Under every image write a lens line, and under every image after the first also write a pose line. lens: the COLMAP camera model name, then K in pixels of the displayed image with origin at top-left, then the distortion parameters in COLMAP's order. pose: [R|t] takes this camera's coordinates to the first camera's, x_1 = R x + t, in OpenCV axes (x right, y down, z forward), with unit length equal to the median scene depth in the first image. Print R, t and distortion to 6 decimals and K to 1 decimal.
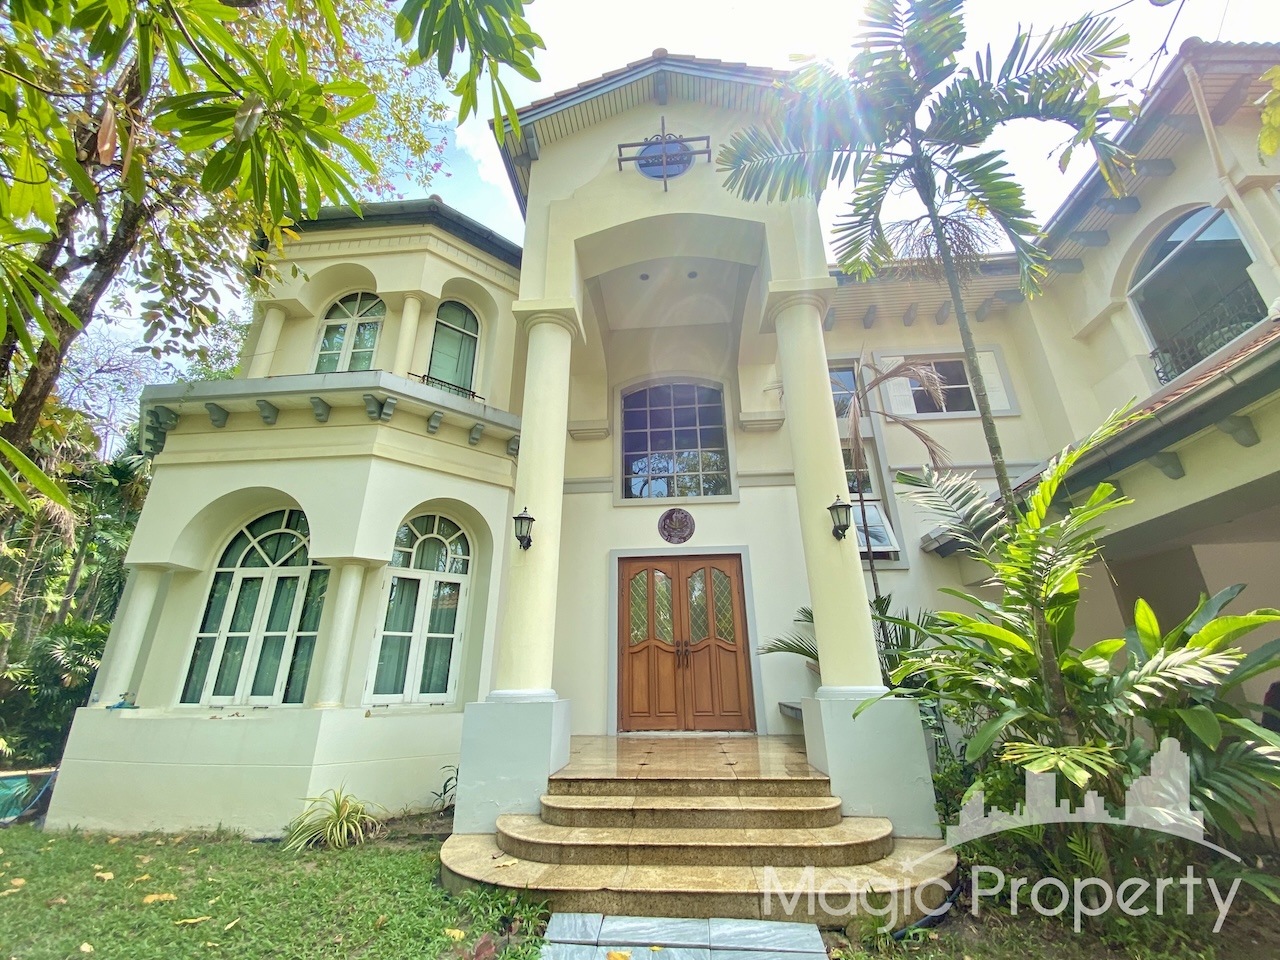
lens RADIAL K [[515.6, 0, 638.2], [0, 515.6, 479.7], [0, 0, 1]] dist [0.016811, -0.017041]
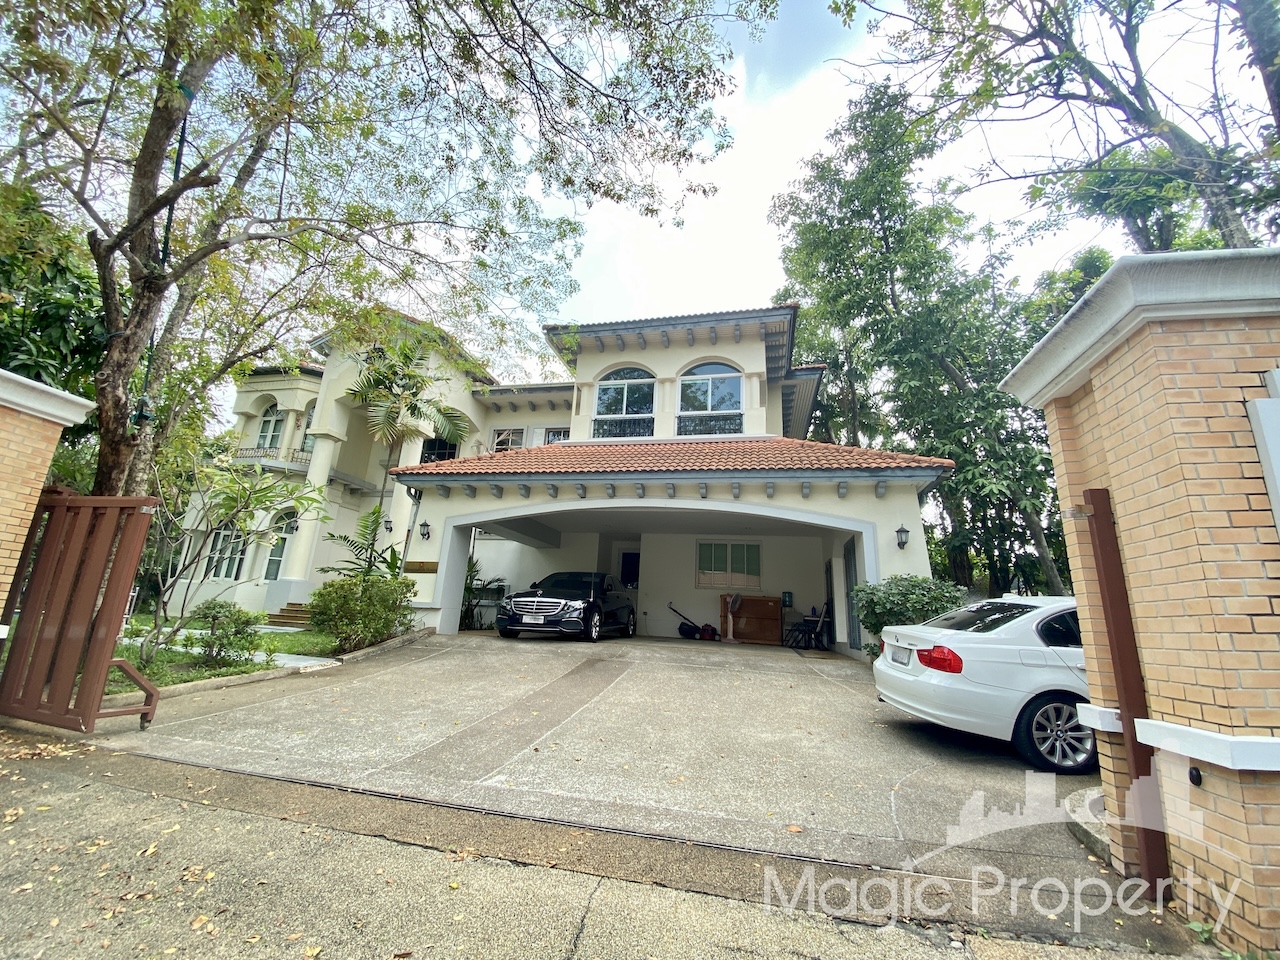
lens RADIAL K [[515.6, 0, 637.0], [0, 515.6, 476.4], [0, 0, 1]] dist [0.016811, -0.017041]
pose [[0.984660, 0.016271, -0.173723, 1.745959], [0.001459, 0.994840, 0.101450, -0.366125], [0.174477, -0.100147, 0.979555, -1.170193]]
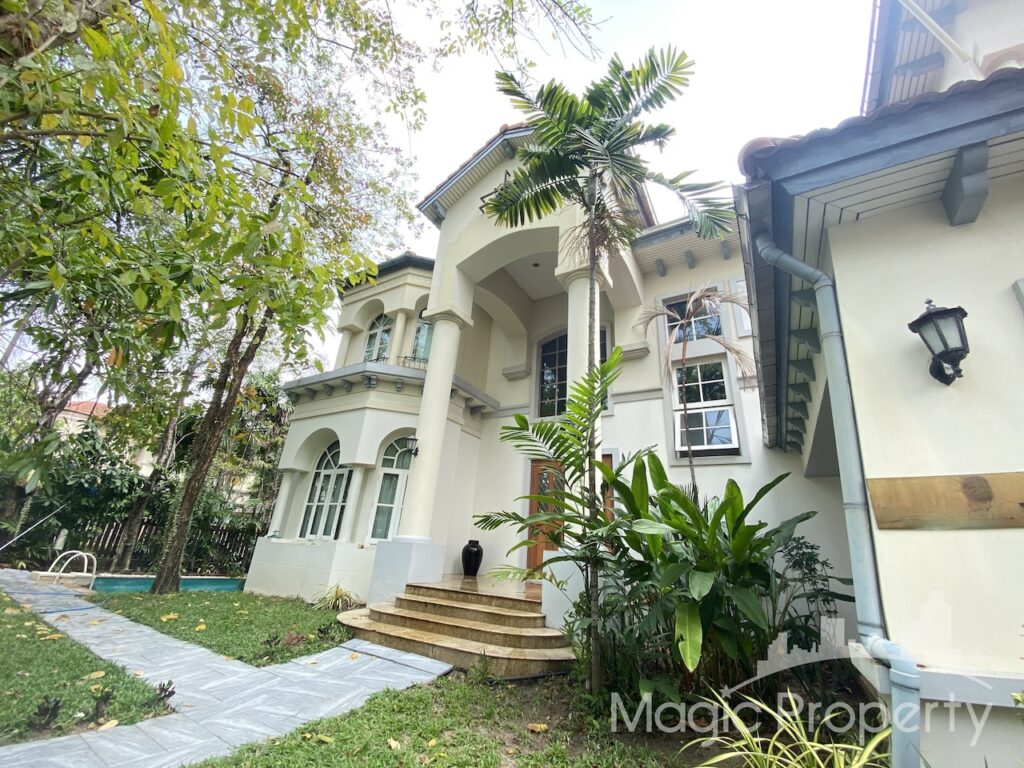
lens RADIAL K [[412.5, 0, 515.5], [0, 412.5, 383.6], [0, 0, 1]] dist [0.016811, -0.017041]
pose [[0.893402, -0.105768, -0.436630, 0.605714], [0.089990, 0.994326, -0.056730, 0.000464], [0.440153, 0.011391, 0.897851, -0.091473]]
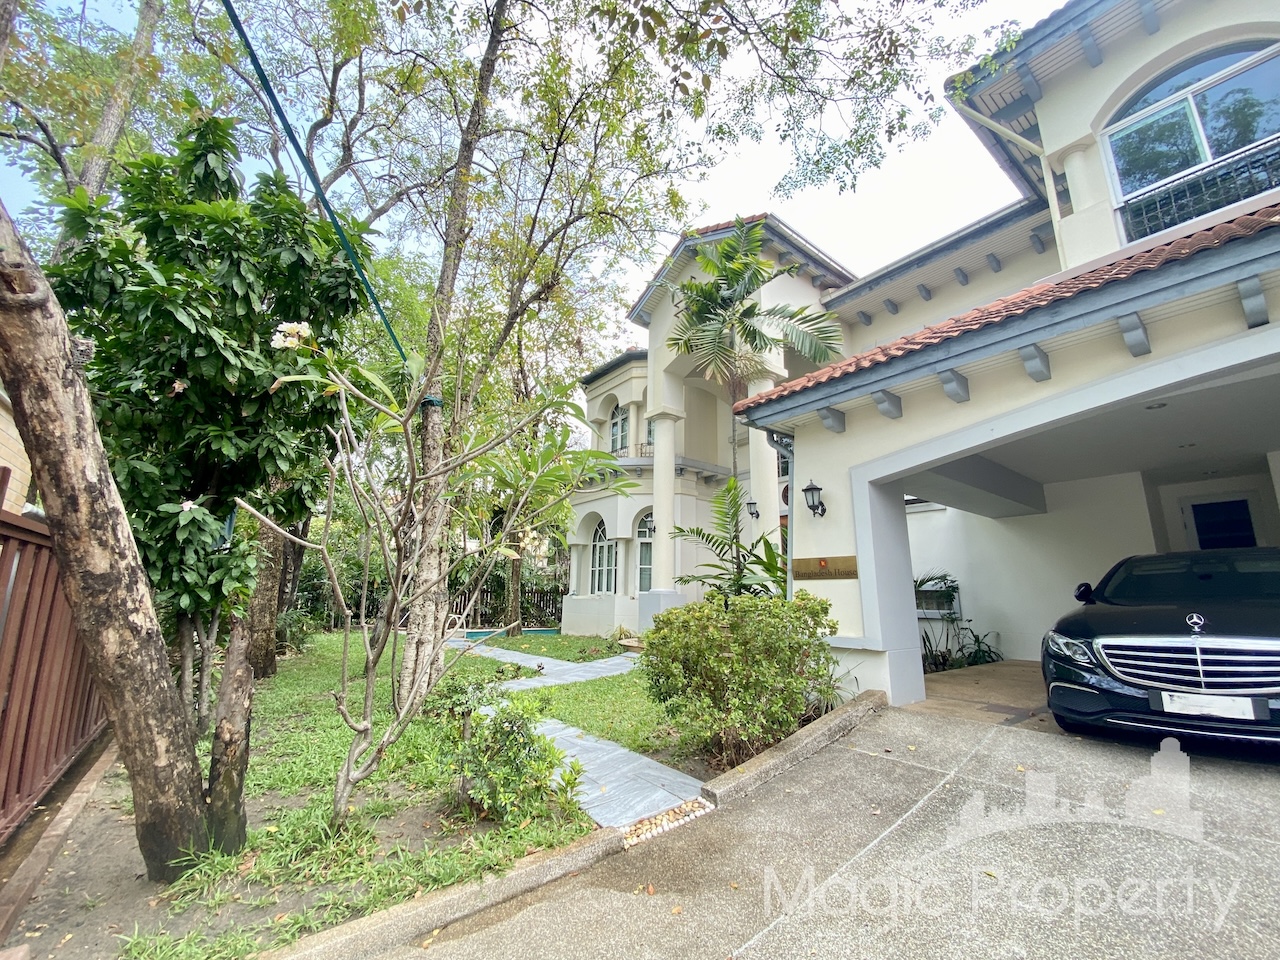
lens RADIAL K [[515.6, 0, 643.5], [0, 515.6, 460.0], [0, 0, 1]] dist [0.016811, -0.017041]
pose [[0.670437, -0.169769, -0.722283, 1.249500], [0.249081, 0.968476, 0.003566, -0.169097], [0.698909, -0.182298, 0.691588, -0.494419]]
